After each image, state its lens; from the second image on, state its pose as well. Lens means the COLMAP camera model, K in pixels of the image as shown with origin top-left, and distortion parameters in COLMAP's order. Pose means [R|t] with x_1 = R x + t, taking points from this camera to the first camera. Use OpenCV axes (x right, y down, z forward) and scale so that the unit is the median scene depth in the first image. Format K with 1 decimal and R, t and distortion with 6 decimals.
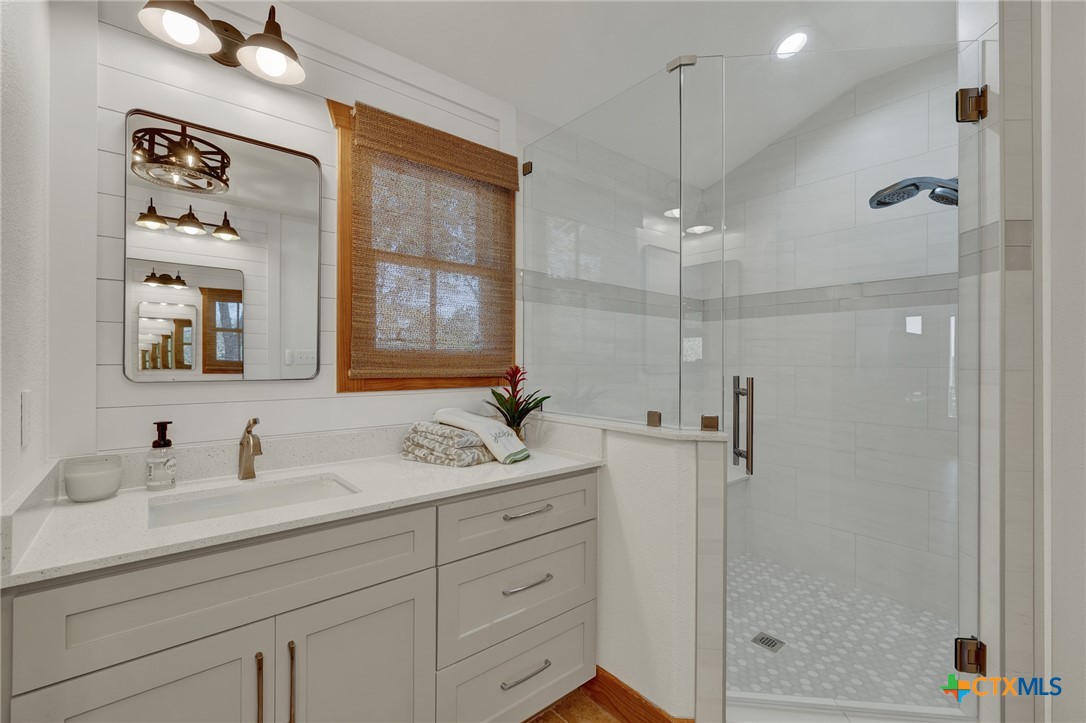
lens RADIAL K [[471.3, 0, 543.0], [0, 471.3, 361.5], [0, 0, 1]] dist [0.000462, 0.000261]
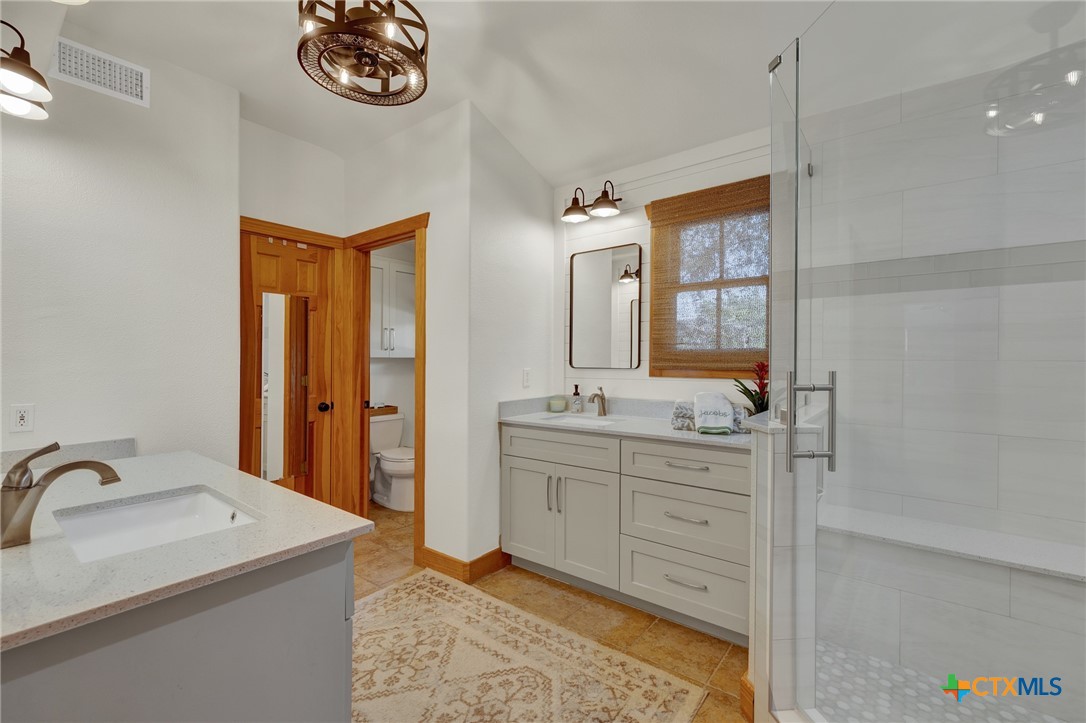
lens RADIAL K [[471.3, 0, 543.0], [0, 471.3, 361.5], [0, 0, 1]] dist [0.000462, 0.000261]
pose [[0.200006, -0.002259, -0.979792, 1.169101], [0.005577, 0.999984, -0.001167, 0.010569], [0.979779, -0.005231, 0.200015, 0.292170]]
